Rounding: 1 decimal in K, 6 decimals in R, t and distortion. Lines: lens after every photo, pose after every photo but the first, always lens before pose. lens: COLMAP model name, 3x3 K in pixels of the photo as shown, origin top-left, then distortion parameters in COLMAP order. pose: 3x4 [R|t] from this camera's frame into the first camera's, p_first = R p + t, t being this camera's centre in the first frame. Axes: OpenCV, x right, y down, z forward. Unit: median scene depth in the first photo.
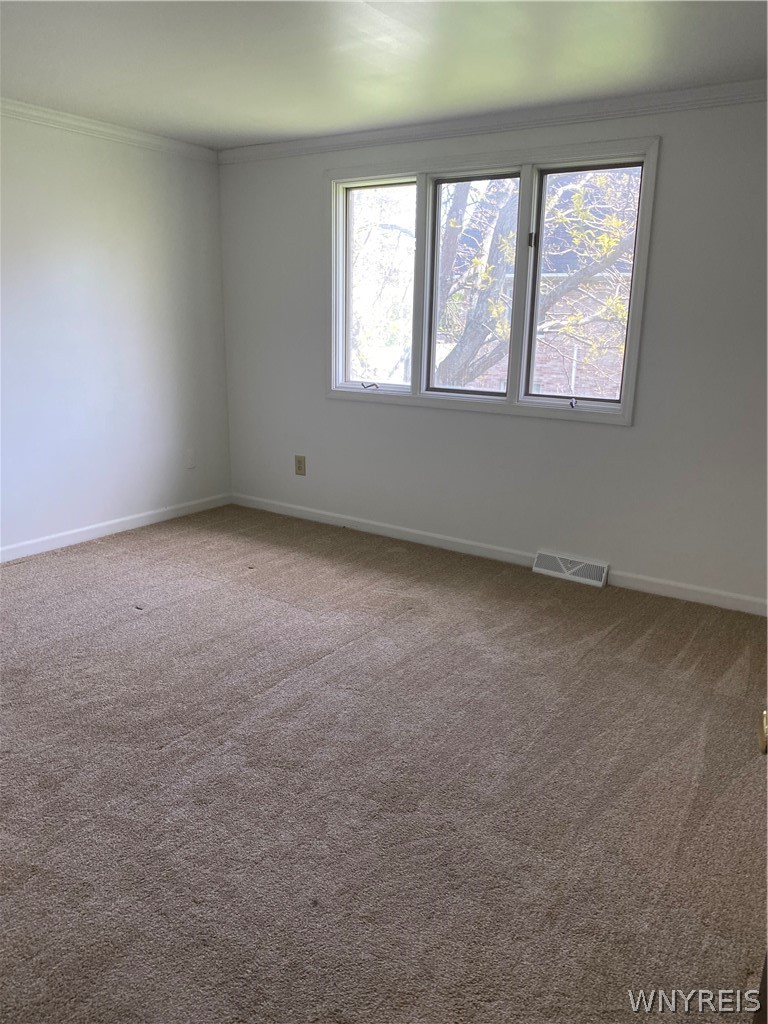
lens RADIAL K [[771.0, 0, 384.2], [0, 771.0, 512.4], [0, 0, 1]] dist [0.016178, 0.002542]
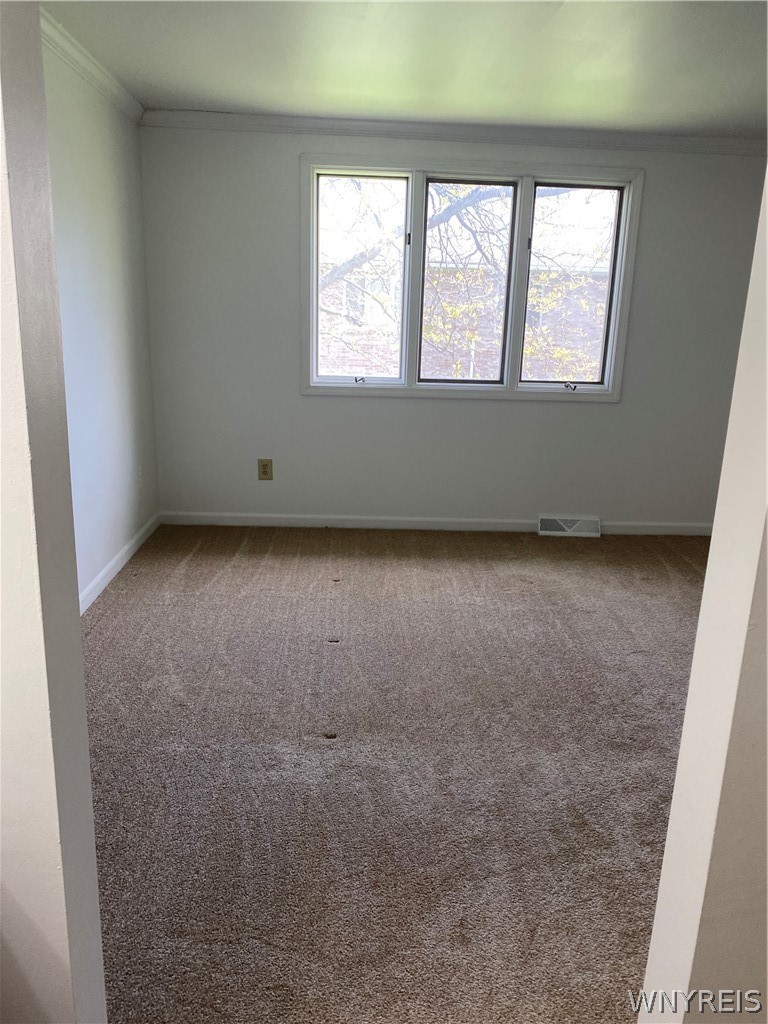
lens RADIAL K [[771.0, 0, 384.2], [0, 771.0, 510.9], [0, 0, 1]] dist [0.016178, 0.002542]
pose [[0.800471, -0.150166, 0.580255, -0.636618], [0.132363, 0.988493, 0.073218, -0.071761], [-0.584573, 0.018195, 0.811137, 0.197746]]
